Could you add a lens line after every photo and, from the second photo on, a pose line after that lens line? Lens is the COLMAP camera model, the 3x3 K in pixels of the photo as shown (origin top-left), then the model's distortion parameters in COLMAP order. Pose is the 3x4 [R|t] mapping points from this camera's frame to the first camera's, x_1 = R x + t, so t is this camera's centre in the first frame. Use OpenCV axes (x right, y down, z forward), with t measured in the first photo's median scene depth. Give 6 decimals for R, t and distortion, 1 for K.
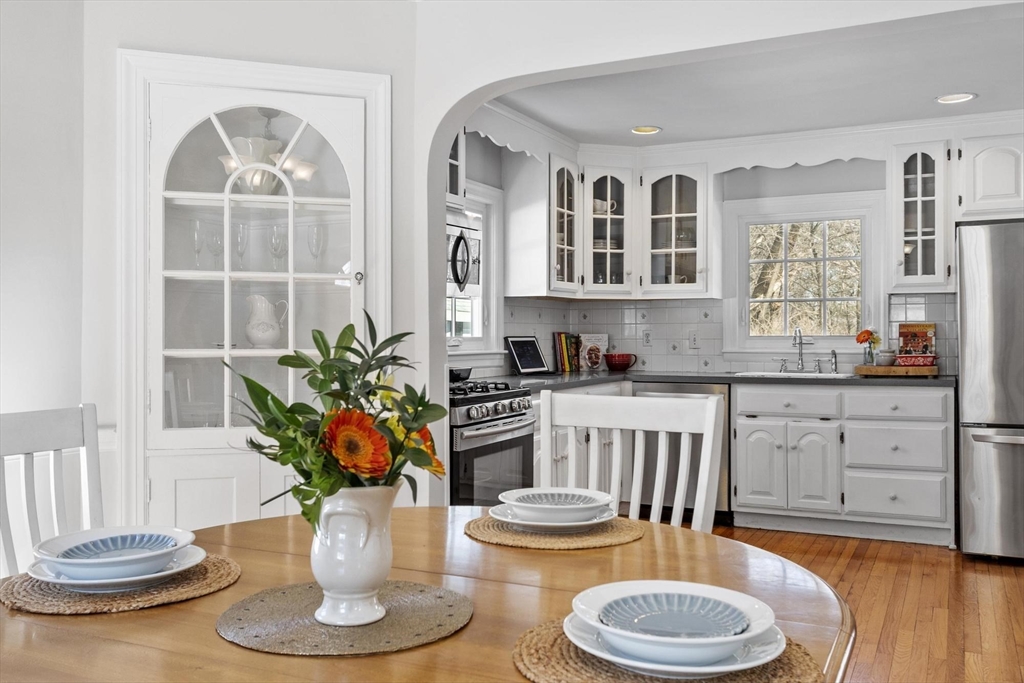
lens RADIAL K [[907.4, 0, 484.4], [0, 907.4, 343.8], [0, 0, 1]] dist [0.016561, -0.001754]
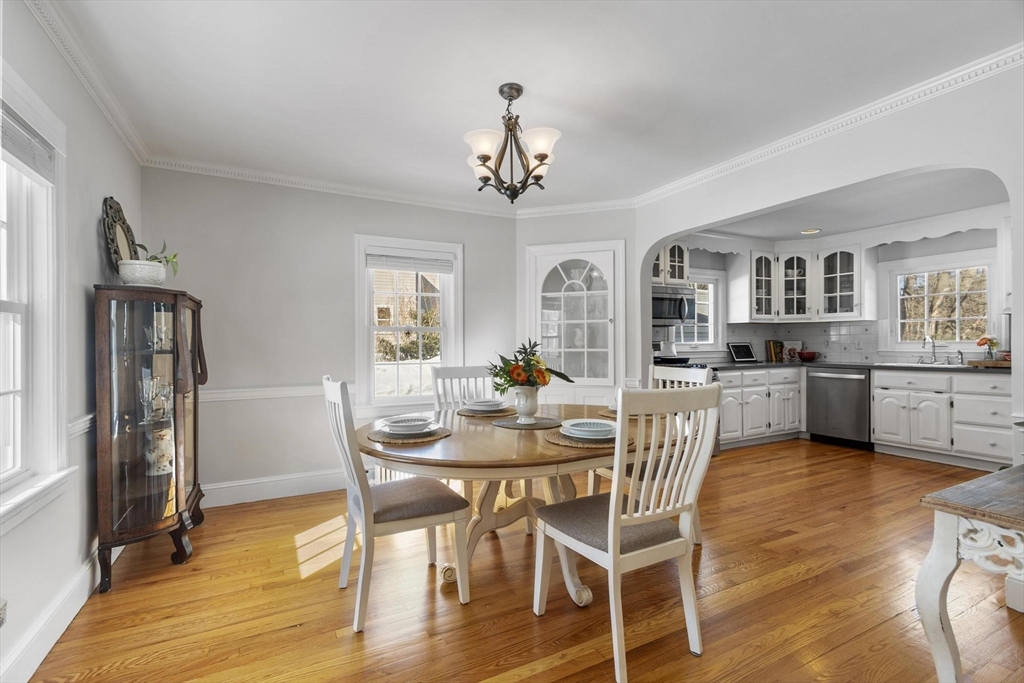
lens RADIAL K [[447.2, 0, 489.1], [0, 447.2, 347.1], [0, 0, 1]] dist [0.002478, 0.000450]
pose [[0.804691, 0.000307, -0.593694, 0.186161], [0.000812, 0.999998, 0.001618, -0.000800], [0.593694, -0.001784, 0.804689, -0.121949]]
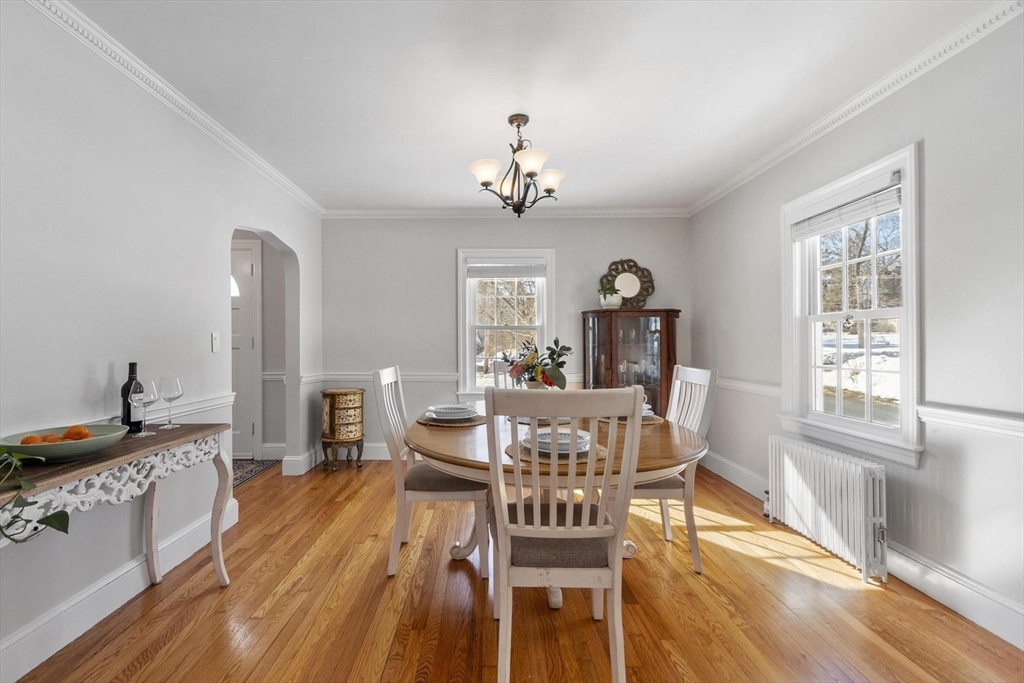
lens RADIAL K [[444.0, 0, 489.1], [0, 444.0, 341.2], [0, 0, 1]] dist [-0.003160, -0.000255]
pose [[-0.888038, 0.001939, -0.459766, 0.199964], [-0.000128, 0.999990, 0.004463, -0.004293], [0.459770, 0.004022, -0.888029, 0.587893]]
